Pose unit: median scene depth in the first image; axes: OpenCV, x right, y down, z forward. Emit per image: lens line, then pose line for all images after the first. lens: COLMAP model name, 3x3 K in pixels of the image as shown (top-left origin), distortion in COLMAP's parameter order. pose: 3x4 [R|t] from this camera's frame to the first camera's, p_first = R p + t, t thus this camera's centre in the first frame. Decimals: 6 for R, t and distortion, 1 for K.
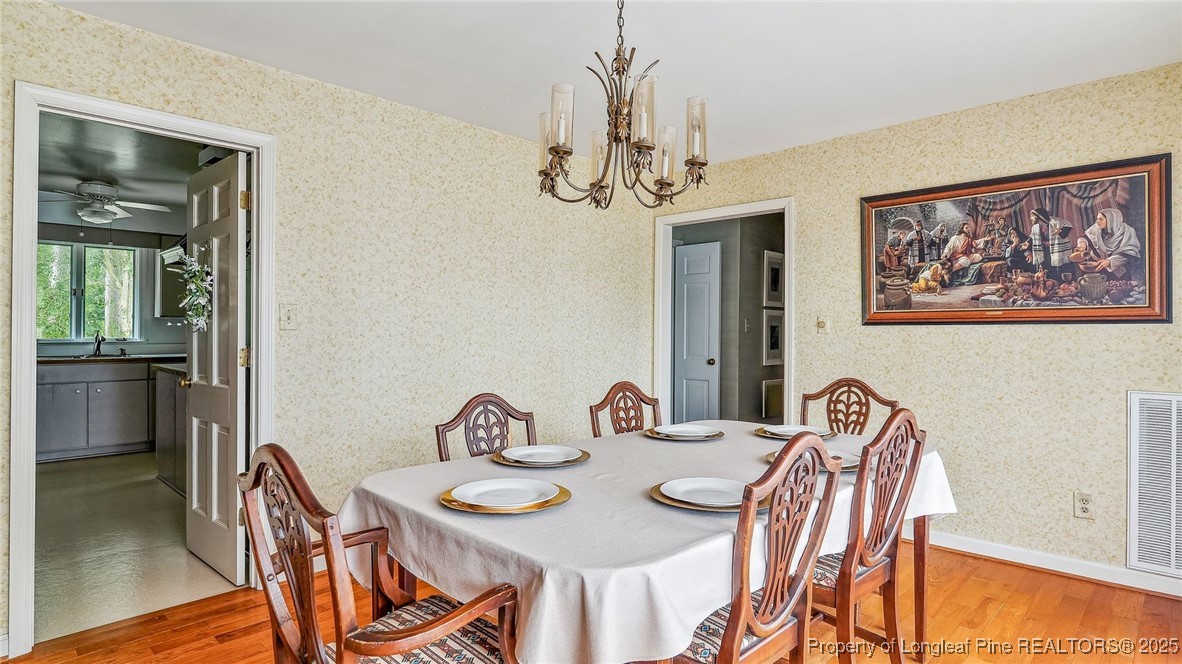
lens RADIAL K [[633.7, 0, 593.1], [0, 633.7, 327.7], [0, 0, 1]] dist [0.002396, 0.000410]
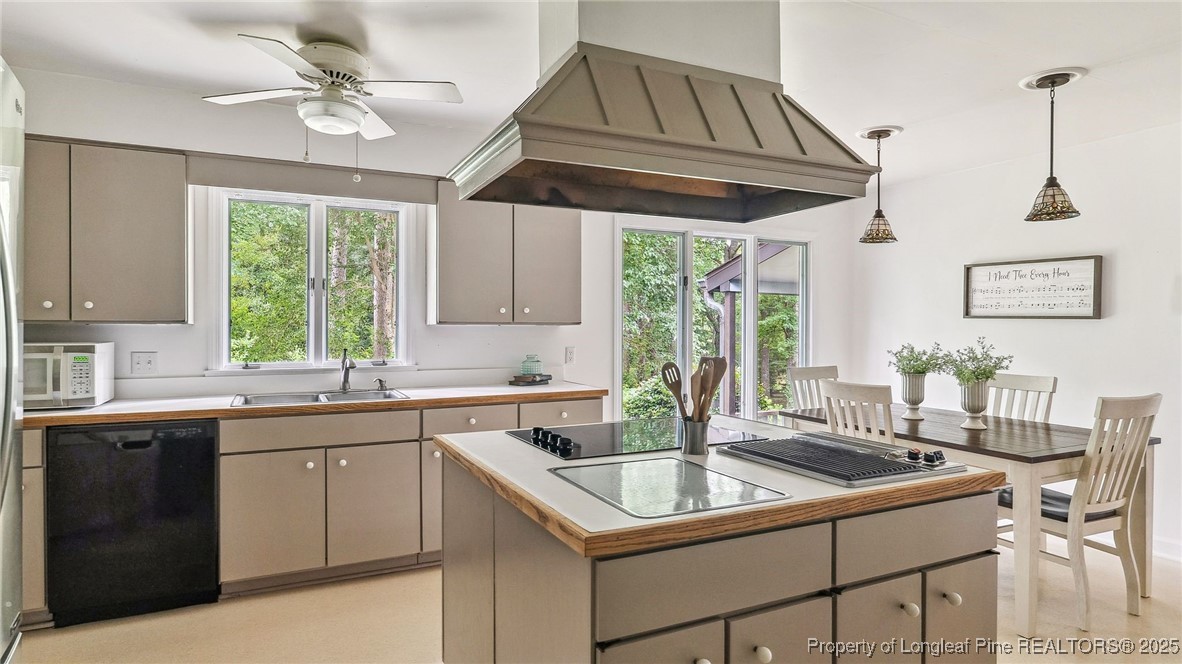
lens RADIAL K [[633.7, 0, 588.5], [0, 633.7, 332.6], [0, 0, 1]] dist [0.002396, 0.000410]
pose [[0.944413, -0.005516, -0.328715, -0.369072], [0.008218, 0.999943, 0.006830, -0.012096], [0.328659, -0.009152, 0.944404, 0.510965]]
